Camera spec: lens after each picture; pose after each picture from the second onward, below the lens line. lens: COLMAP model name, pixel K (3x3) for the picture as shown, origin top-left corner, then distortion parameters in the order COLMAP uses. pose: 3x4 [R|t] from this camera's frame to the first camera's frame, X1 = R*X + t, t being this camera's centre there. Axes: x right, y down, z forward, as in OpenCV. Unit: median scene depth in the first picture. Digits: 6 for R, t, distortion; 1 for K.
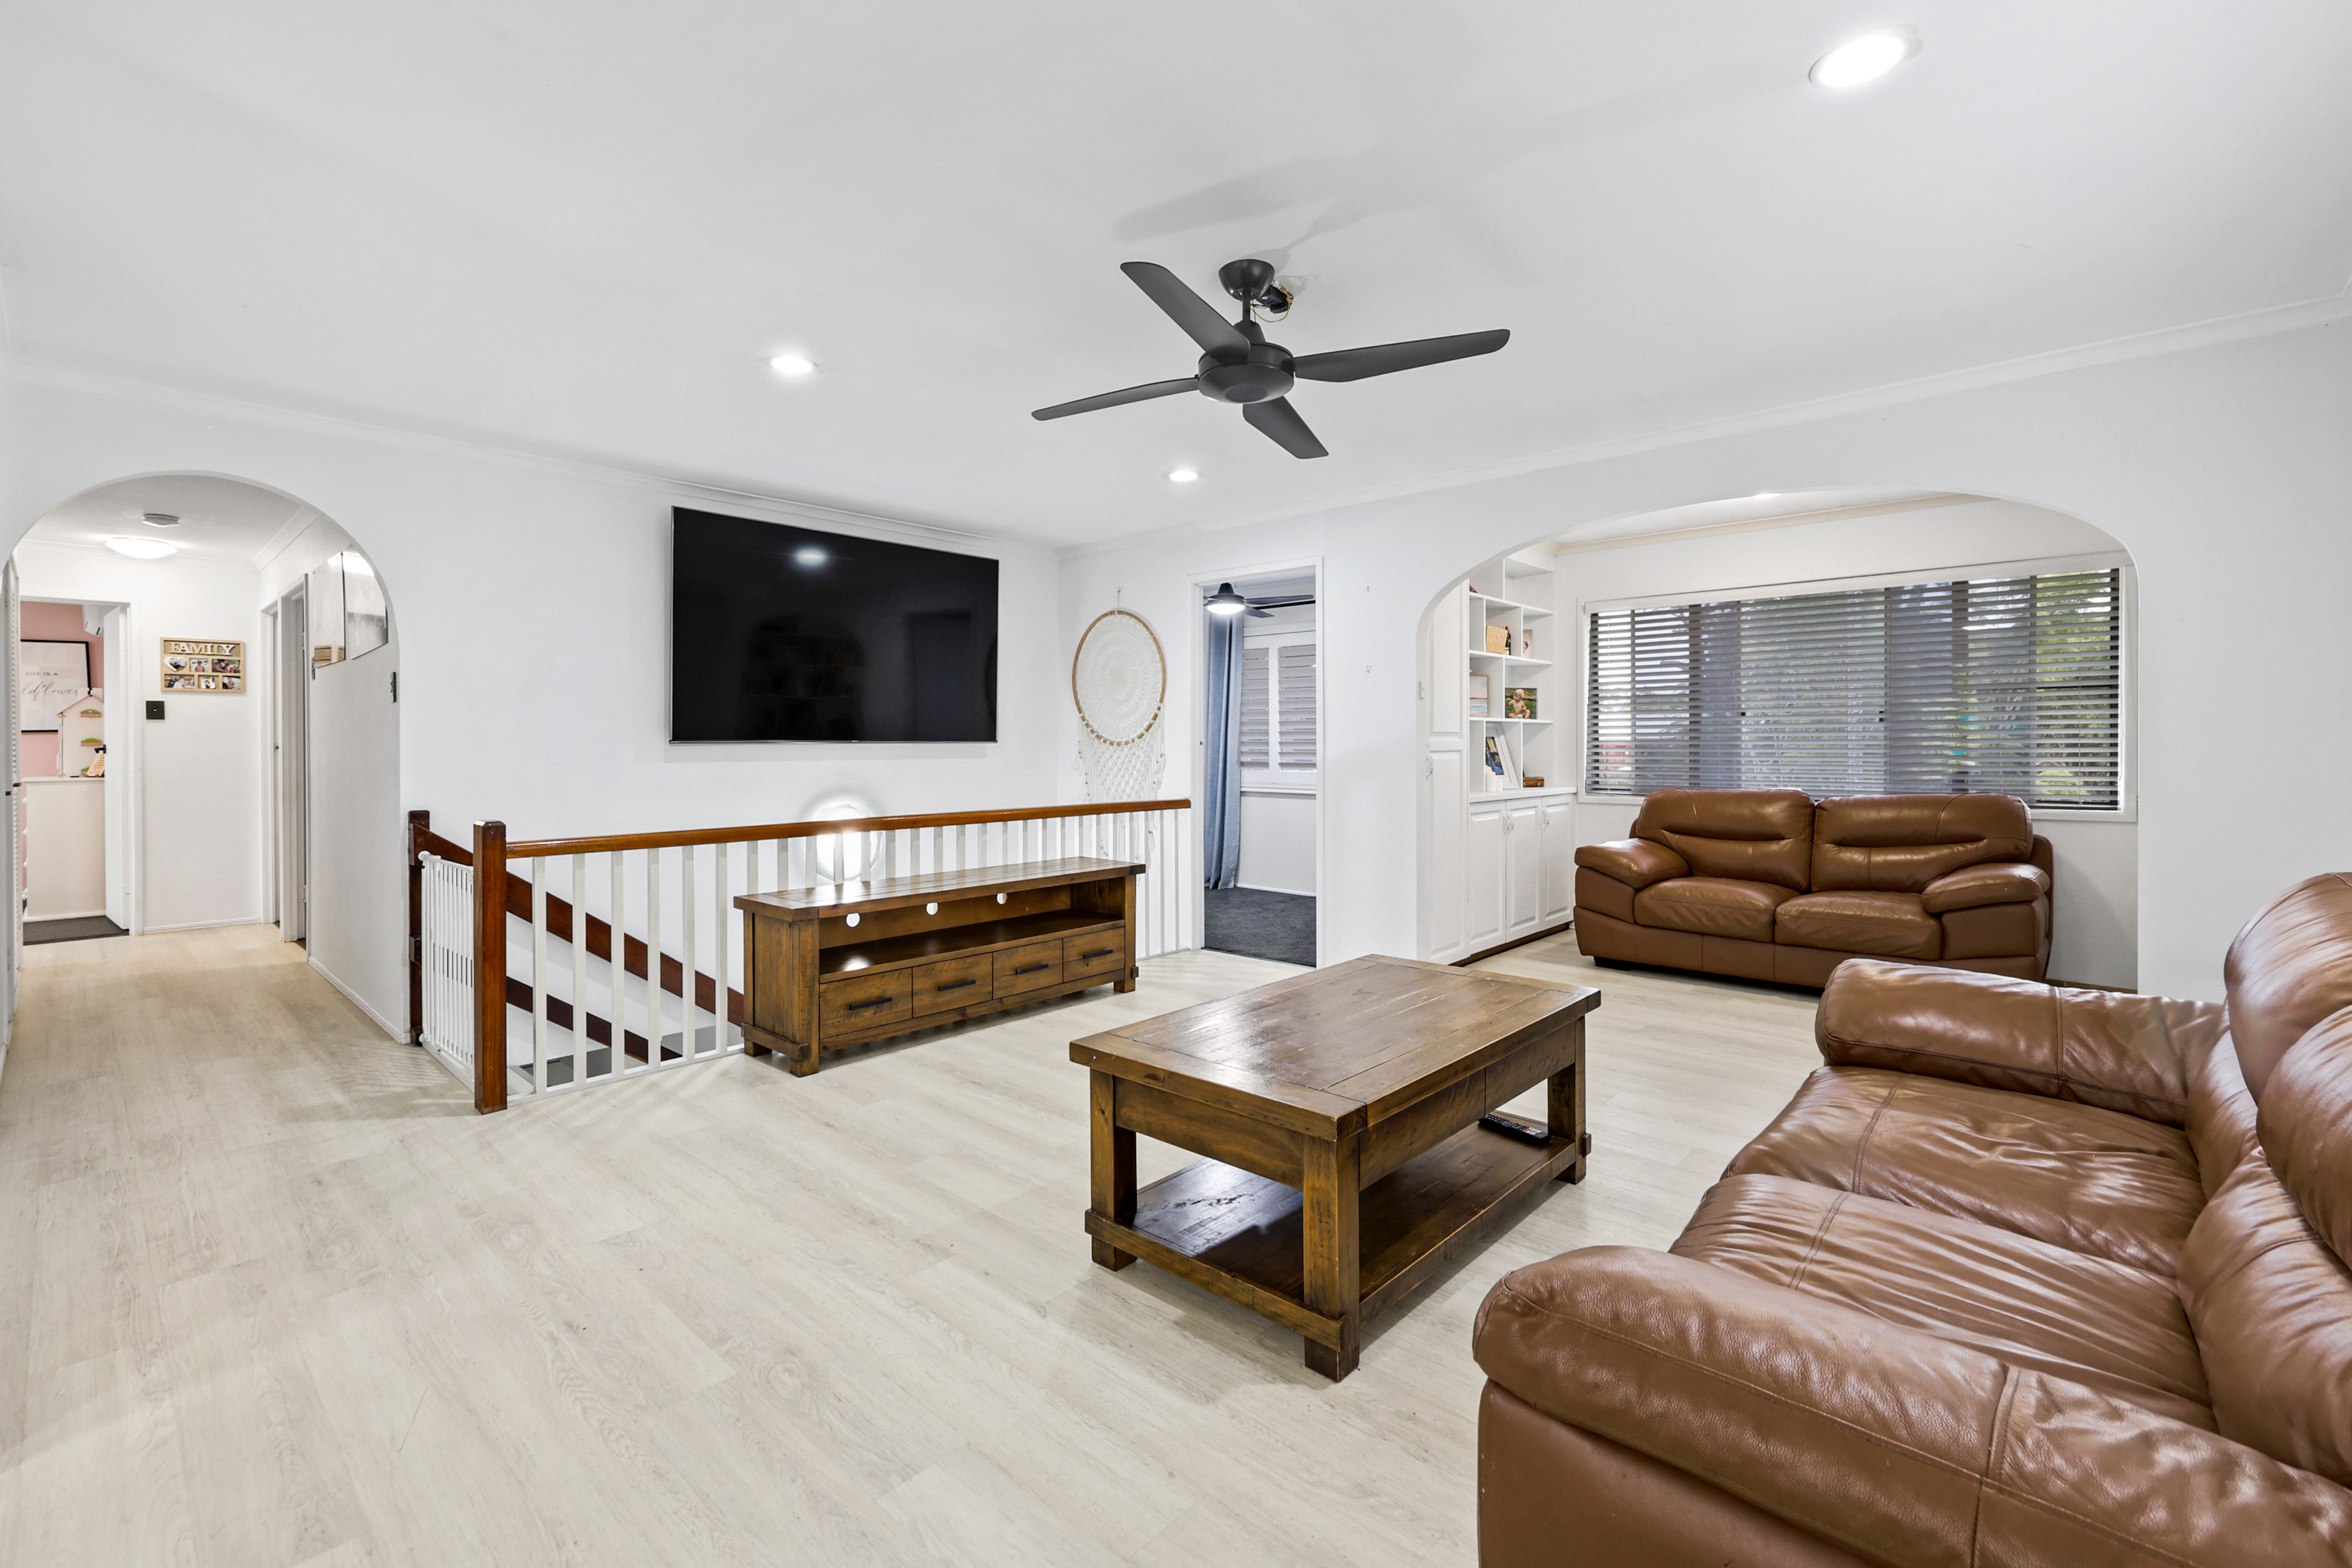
lens RADIAL K [[1006.9, 0, 1132.7], [0, 1006.9, 742.5], [0, 0, 1]] dist [0.001460, -0.000197]
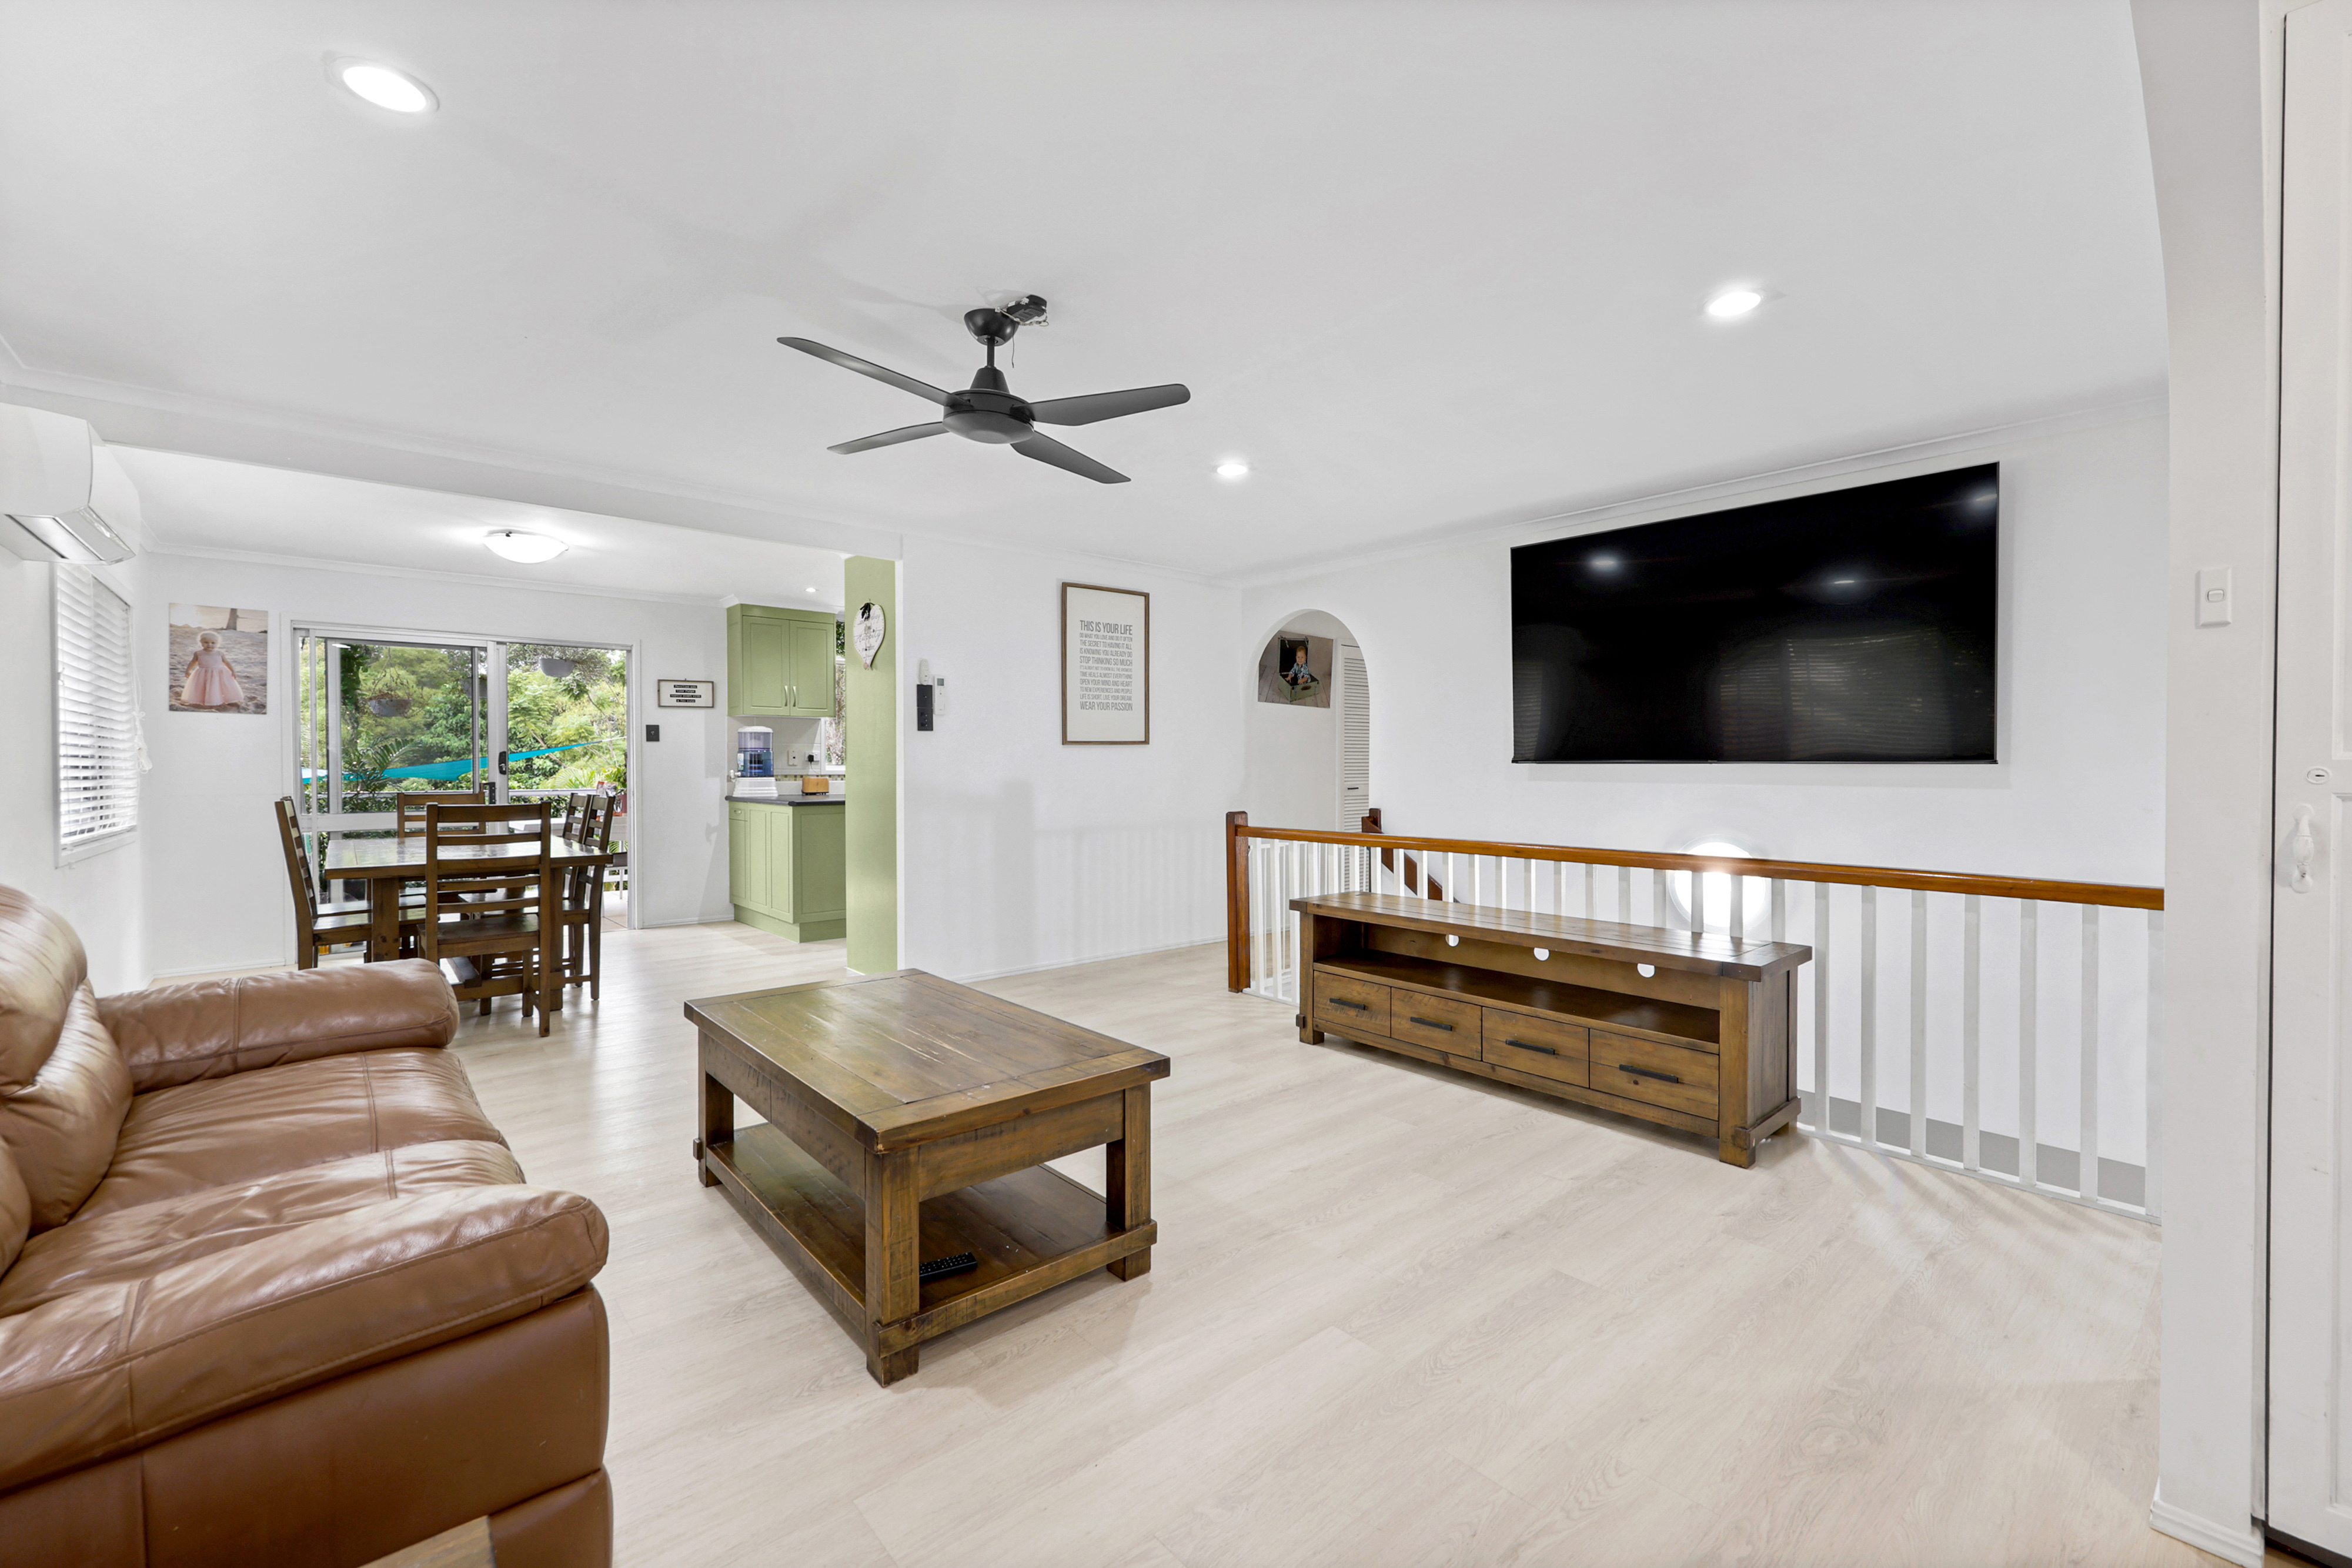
lens RADIAL K [[973.4, 0, 1176.0], [0, 973.4, 784.0], [0, 0, 1]] dist [0.000996, 0.000068]
pose [[-0.089228, 0.018913, -0.995832, 0.600910], [-0.003109, 0.999810, 0.019268, 0.003182], [0.996006, 0.004816, -0.089152, 0.691159]]
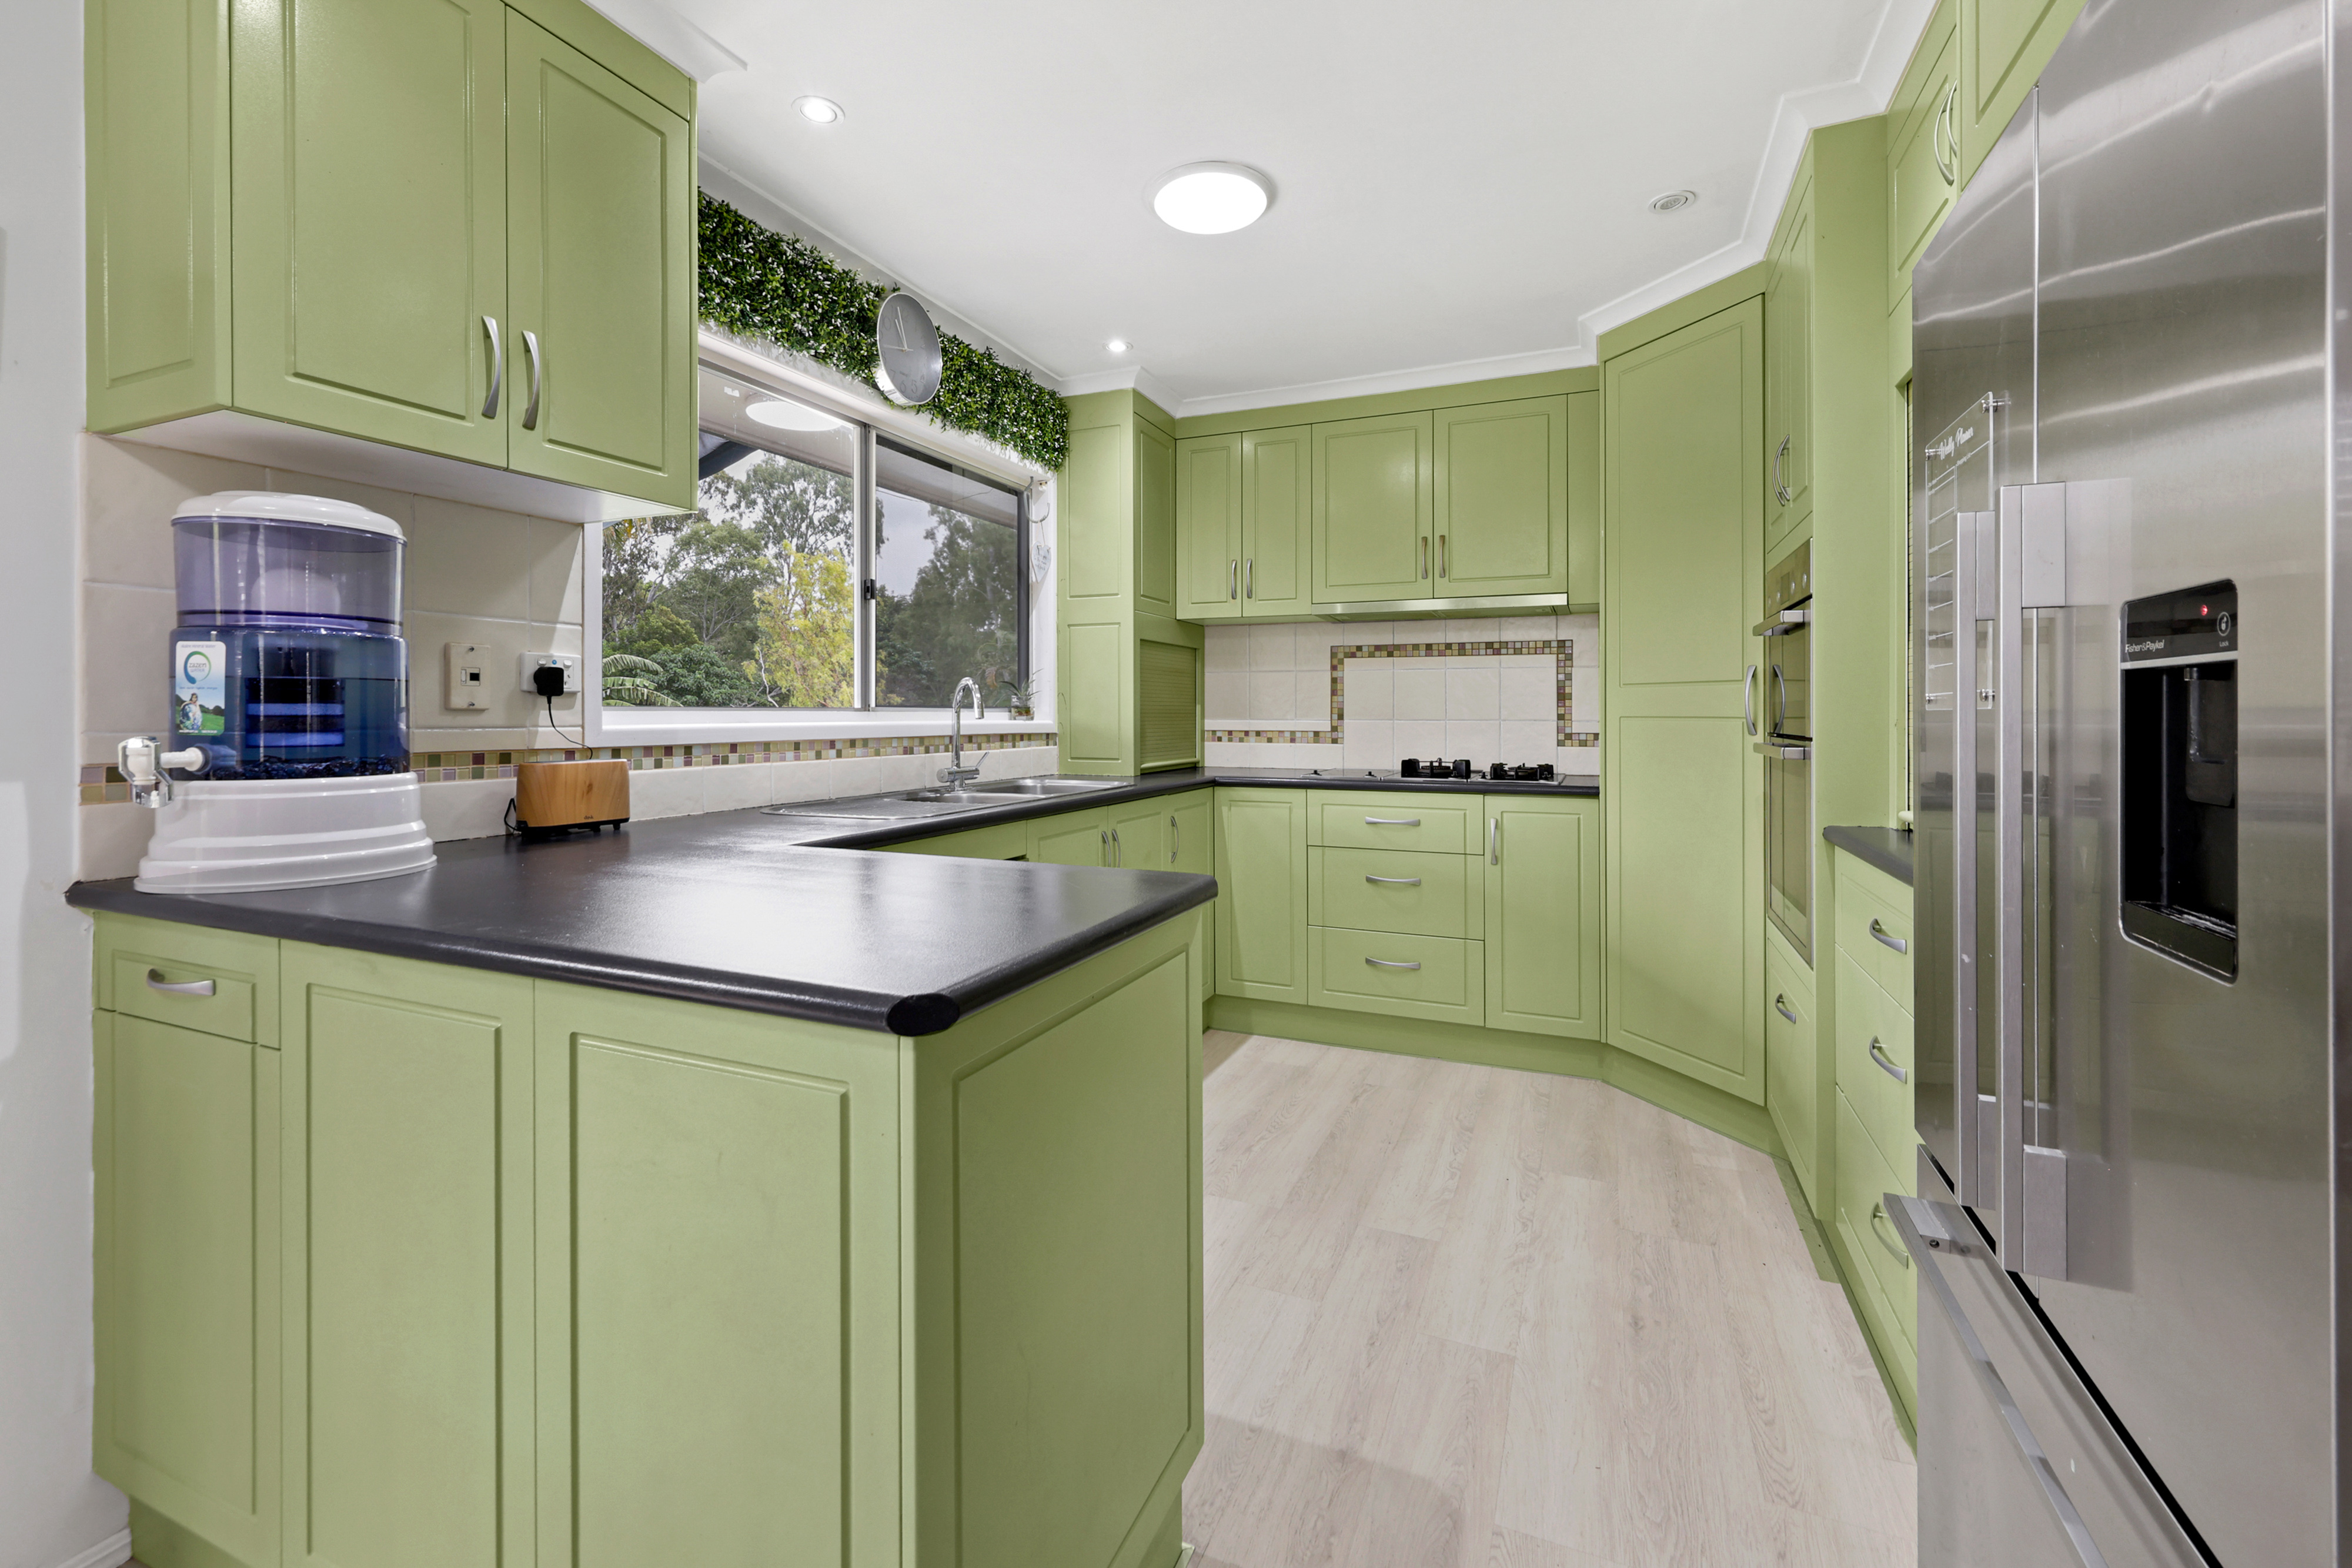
lens RADIAL K [[989.1, 0, 1170.8], [0, 989.1, 695.5], [0, 0, 1]] dist [-0.001560, -0.000198]
pose [[0.341434, -0.012432, -0.939824, -0.460393], [-0.003629, 0.999888, -0.014545, 0.004608], [0.939899, 0.008376, 0.341350, 0.063759]]
